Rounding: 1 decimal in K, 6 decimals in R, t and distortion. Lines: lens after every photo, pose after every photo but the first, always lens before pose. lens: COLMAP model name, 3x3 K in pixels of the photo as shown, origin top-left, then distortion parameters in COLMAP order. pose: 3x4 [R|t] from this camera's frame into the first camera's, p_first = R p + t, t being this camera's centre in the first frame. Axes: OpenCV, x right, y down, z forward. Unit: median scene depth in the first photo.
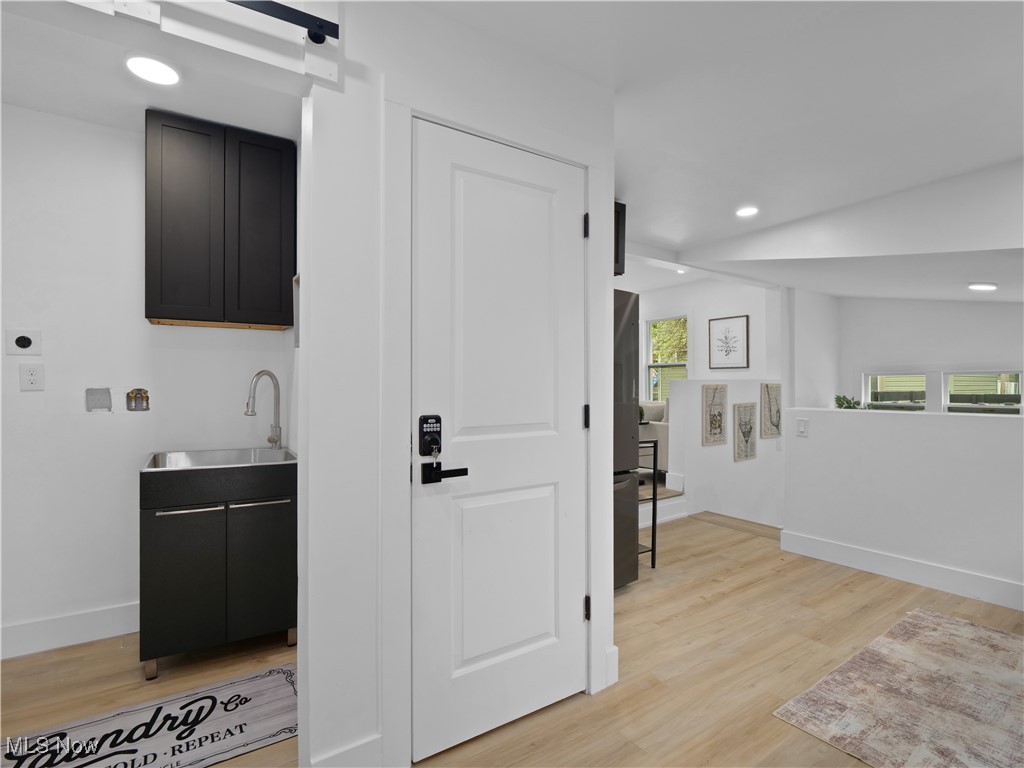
lens RADIAL K [[506.6, 0, 511.5], [0, 506.6, 373.6], [0, 0, 1]] dist [-0.009181, -0.000627]
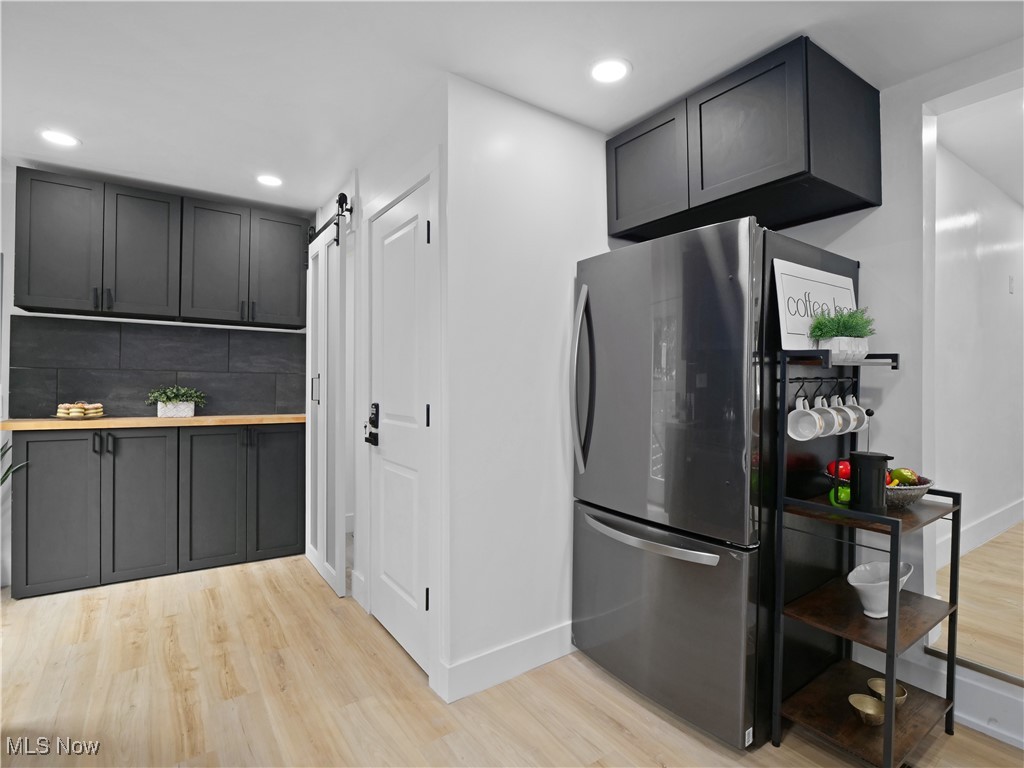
lens RADIAL K [[514.4, 0, 512.0], [0, 514.4, 384.0], [0, 0, 1]] dist [0.002591, 0.000101]
pose [[0.019061, 0.005114, -0.999805, 0.790373], [0.015538, 0.999865, 0.005411, 0.009690], [0.999698, -0.015638, 0.018979, 0.754438]]
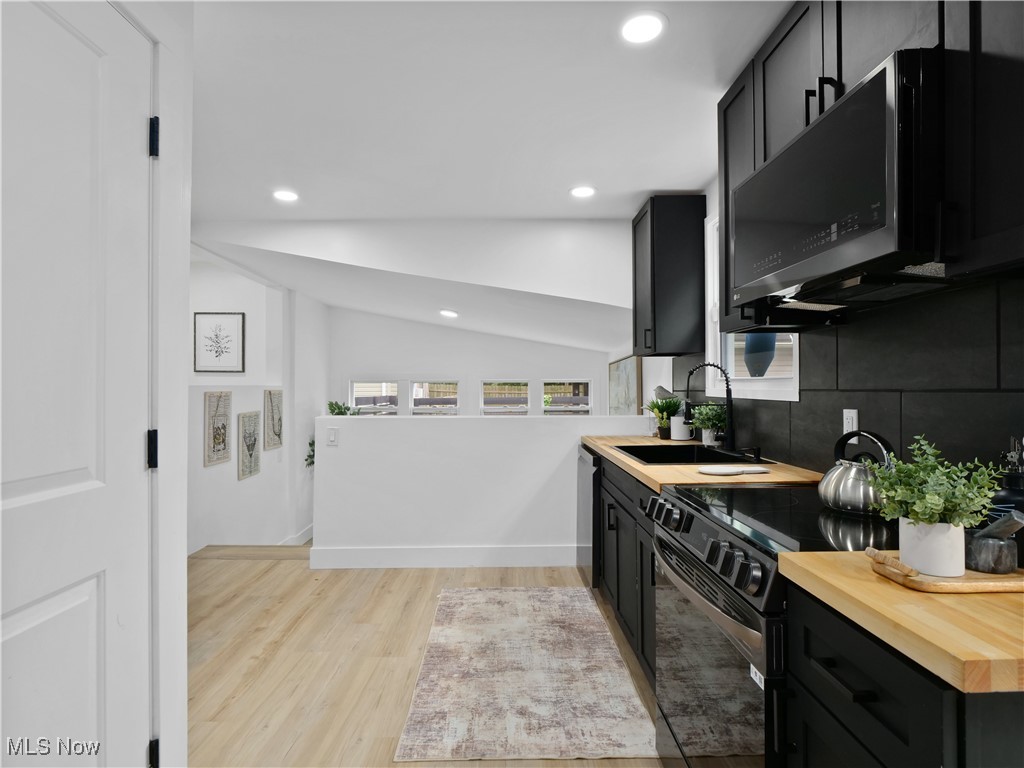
lens RADIAL K [[529.8, 0, 512.0], [0, 529.8, 384.0], [0, 0, 1]] dist [-0.014643, 0.000161]
pose [[0.552371, 0.010049, 0.833538, -0.092010], [-0.020004, 0.999799, 0.001203, -0.002095], [-0.833358, -0.017338, 0.552461, 0.188068]]
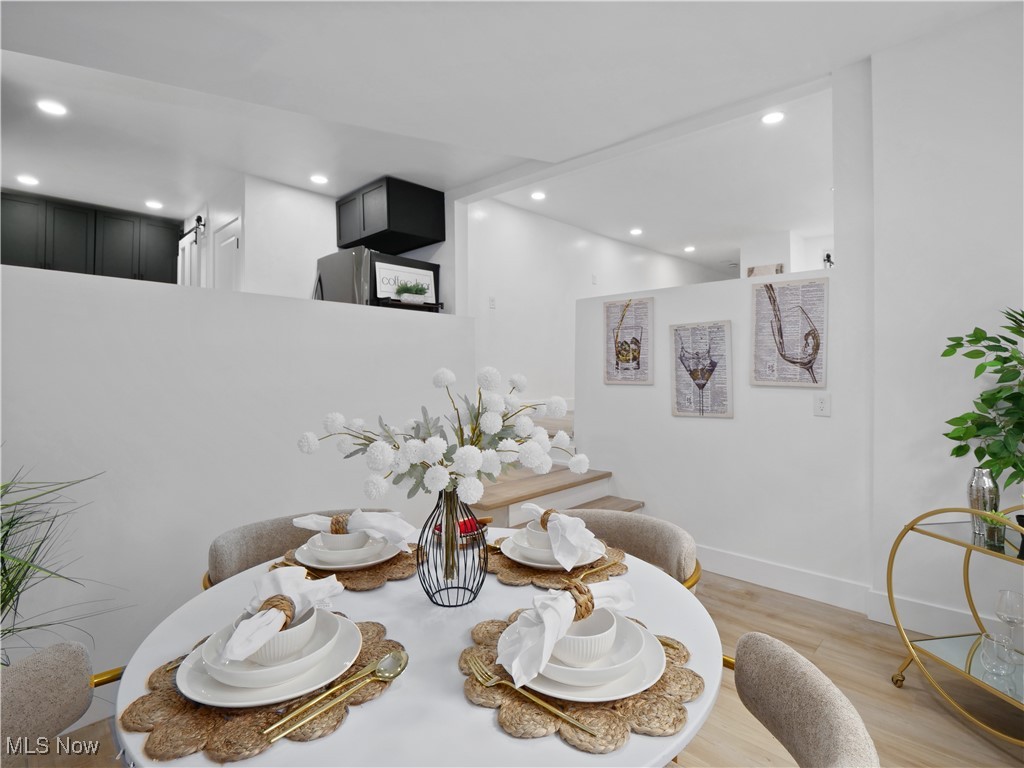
lens RADIAL K [[506.6, 0, 511.5], [0, 506.6, 373.6], [0, 0, 1]] dist [-0.009181, -0.000627]
pose [[0.216877, 0.007447, -0.976171, 1.719075], [0.015870, 0.999812, 0.011153, 0.186357], [0.976070, -0.017911, 0.216718, 1.113572]]
